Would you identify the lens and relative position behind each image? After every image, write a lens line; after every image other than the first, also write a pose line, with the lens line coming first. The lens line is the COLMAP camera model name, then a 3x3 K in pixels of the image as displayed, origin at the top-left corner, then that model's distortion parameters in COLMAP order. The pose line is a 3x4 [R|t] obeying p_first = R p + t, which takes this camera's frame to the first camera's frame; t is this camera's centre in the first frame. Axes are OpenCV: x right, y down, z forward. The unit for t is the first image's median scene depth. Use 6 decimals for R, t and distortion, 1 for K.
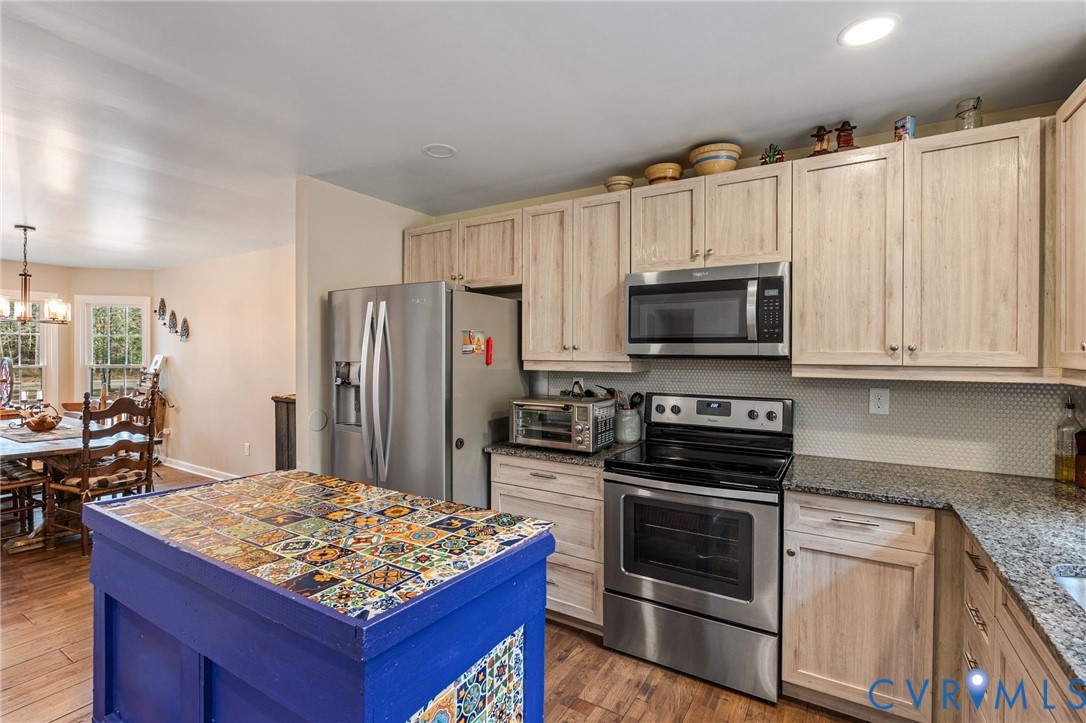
lens RADIAL K [[499.3, 0, 539.8], [0, 499.3, 356.4], [0, 0, 1]] dist [-0.008288, 0.001272]
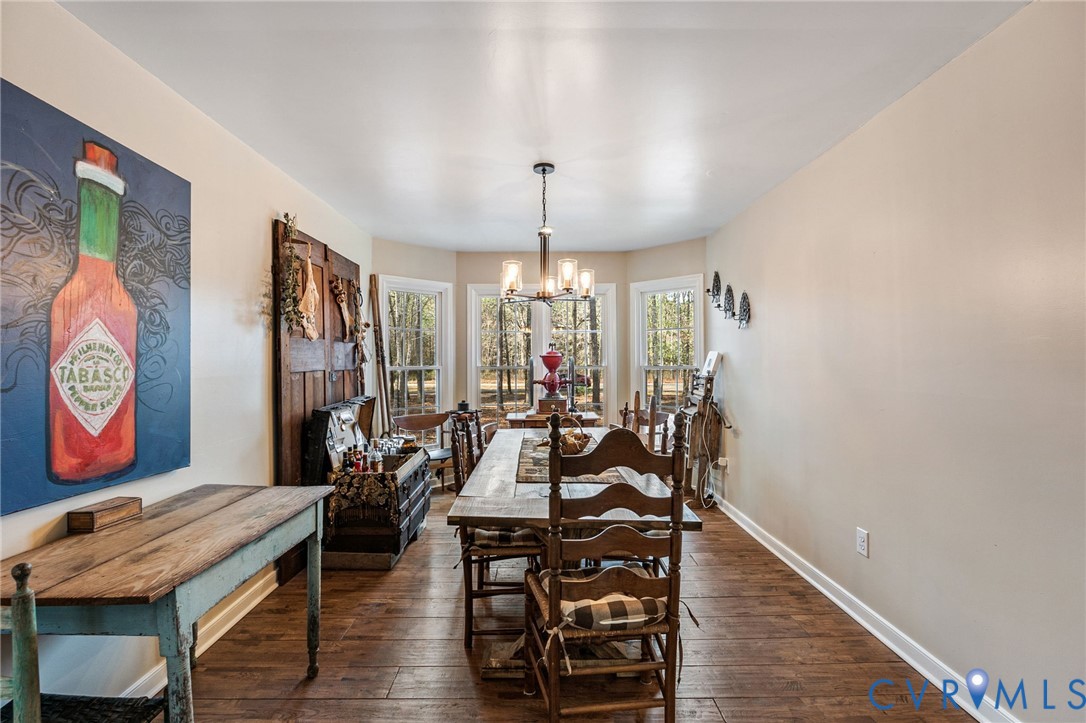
lens RADIAL K [[499.3, 0, 541.1], [0, 499.3, 360.0], [0, 0, 1]] dist [-0.008288, 0.001272]
pose [[0.531883, -0.009573, -0.846764, -0.299404], [0.003667, 0.999953, -0.009002, 0.015027], [0.846810, 0.001683, 0.531893, 0.420987]]
